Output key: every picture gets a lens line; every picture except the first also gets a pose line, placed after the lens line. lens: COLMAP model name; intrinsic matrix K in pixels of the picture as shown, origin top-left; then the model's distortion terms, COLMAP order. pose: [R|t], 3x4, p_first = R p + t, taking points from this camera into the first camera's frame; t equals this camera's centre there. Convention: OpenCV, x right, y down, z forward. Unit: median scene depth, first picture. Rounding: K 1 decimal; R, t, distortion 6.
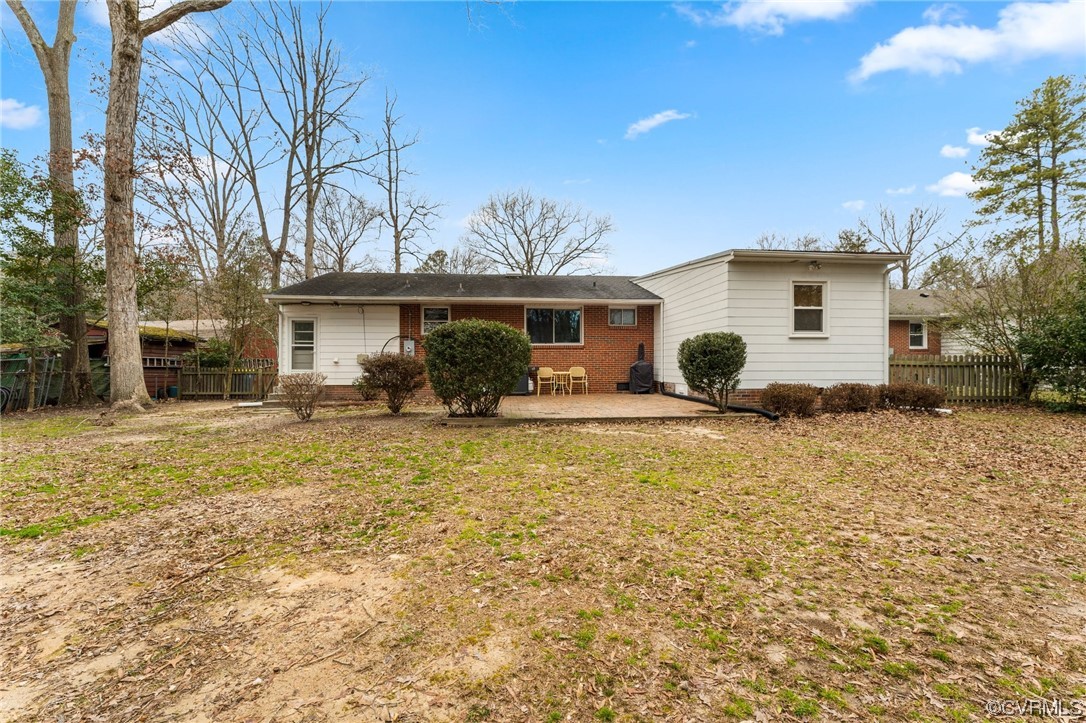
lens RADIAL K [[455.9, 0, 549.7], [0, 455.9, 361.7], [0, 0, 1]] dist [0.001084, 0.000070]
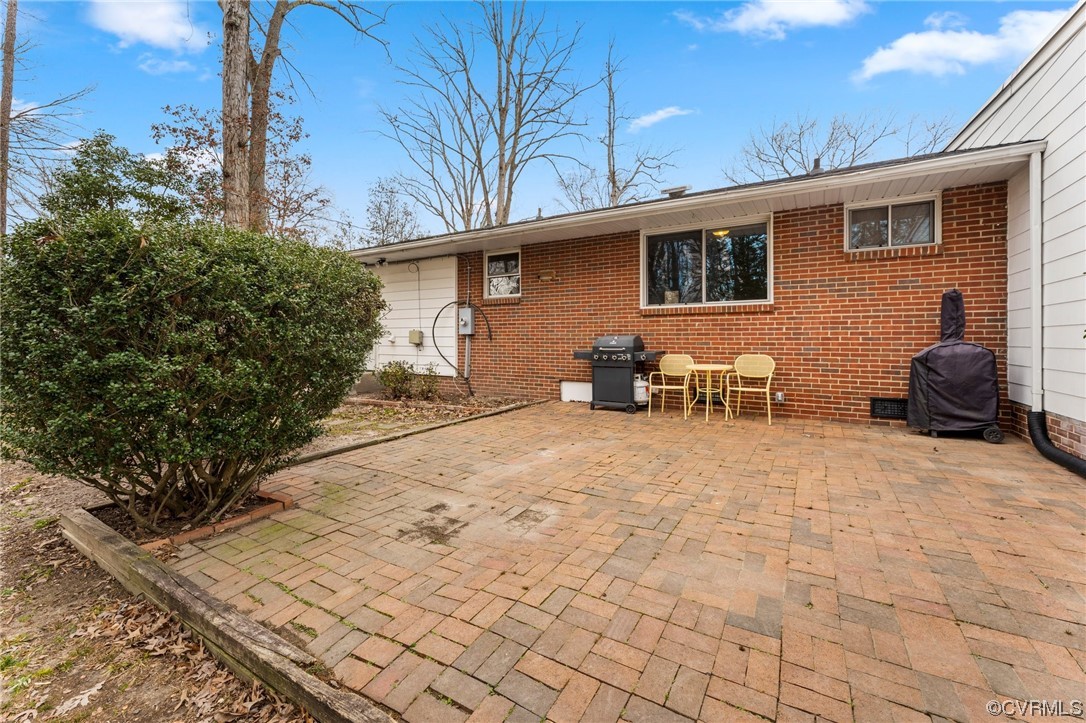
lens RADIAL K [[447.6, 0, 543.3], [0, 447.6, 340.2], [0, 0, 1]] dist [-0.000038, 0.000062]
pose [[0.805060, 0.003135, -0.593185, 0.151396], [0.000140, 0.999985, 0.005474, -0.004548], [0.593193, -0.004490, 0.805048, 0.537780]]
